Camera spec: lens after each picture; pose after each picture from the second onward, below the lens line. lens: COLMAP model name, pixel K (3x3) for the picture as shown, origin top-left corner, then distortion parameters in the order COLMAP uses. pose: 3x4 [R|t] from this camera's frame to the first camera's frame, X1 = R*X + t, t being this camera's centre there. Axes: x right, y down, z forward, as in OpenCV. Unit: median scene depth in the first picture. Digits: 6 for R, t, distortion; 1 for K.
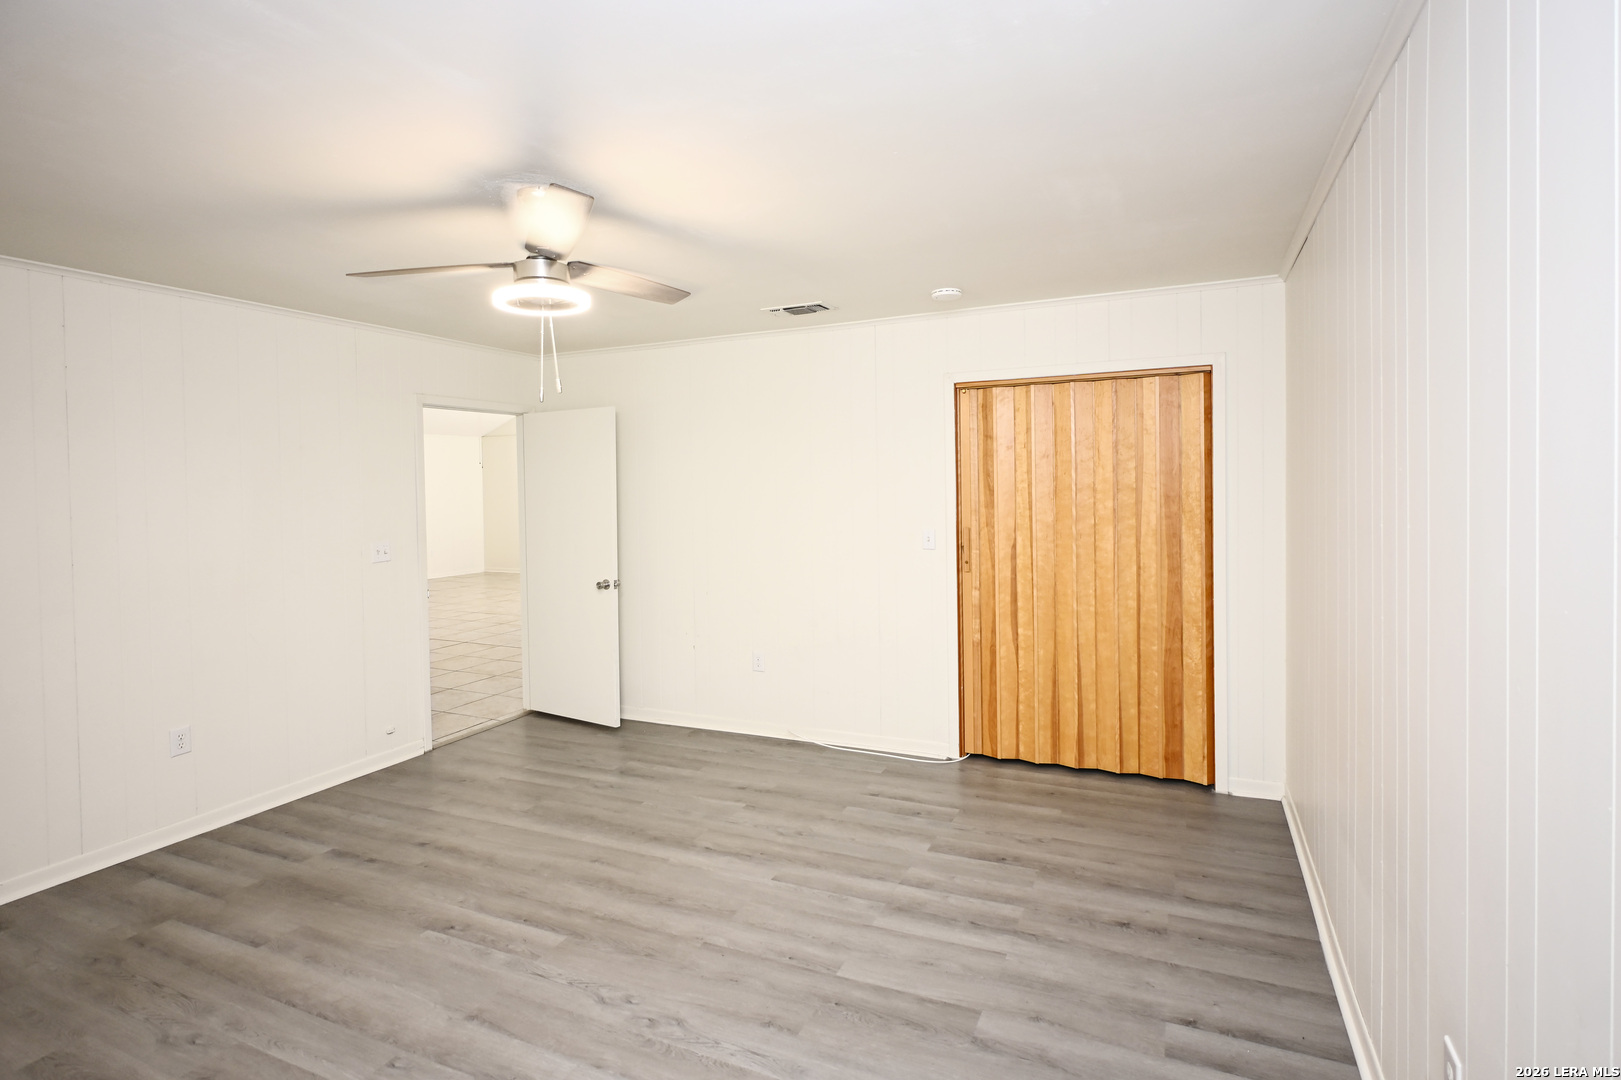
lens RADIAL K [[790.2, 0, 809.8], [0, 790.2, 498.0], [0, 0, 1]] dist [-0.001103, 0.001374]
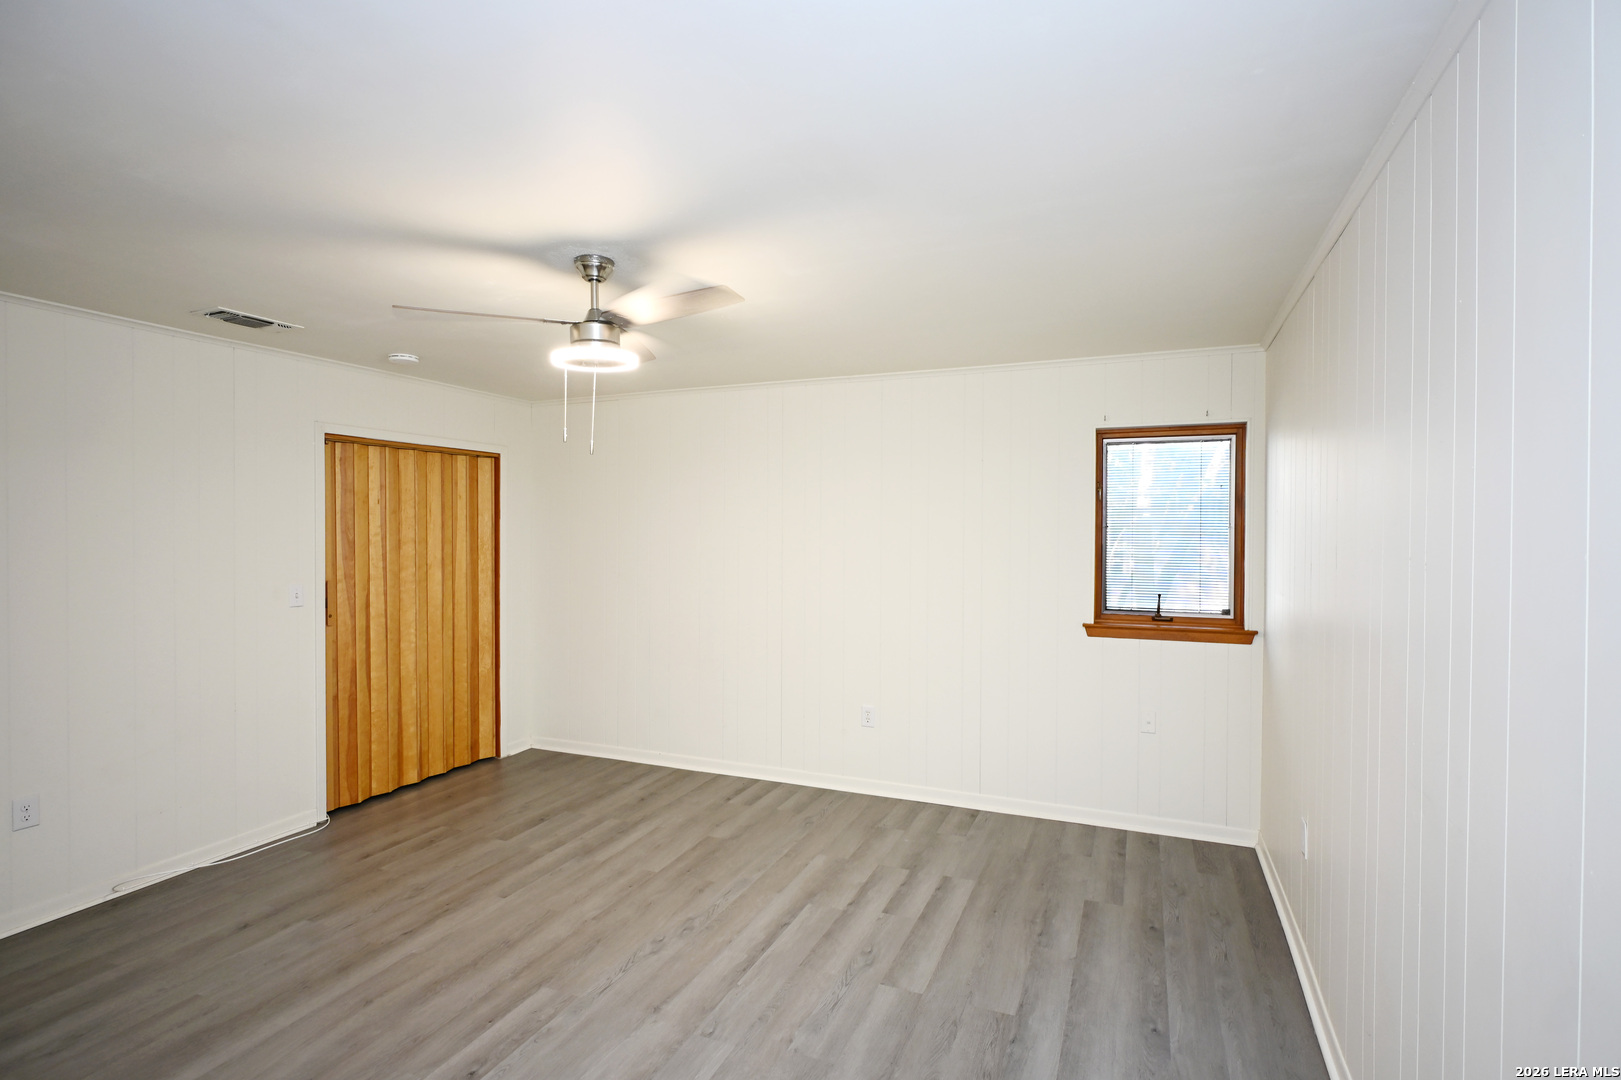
lens RADIAL K [[814.4, 0, 822.4], [0, 814.4, 541.4], [0, 0, 1]] dist [0.000033, 0.000415]
pose [[-0.041668, 0.004083, 0.999123, -0.983336], [0.022769, 0.999736, -0.003136, 0.005942], [-0.998872, 0.022618, -0.041750, 0.497971]]
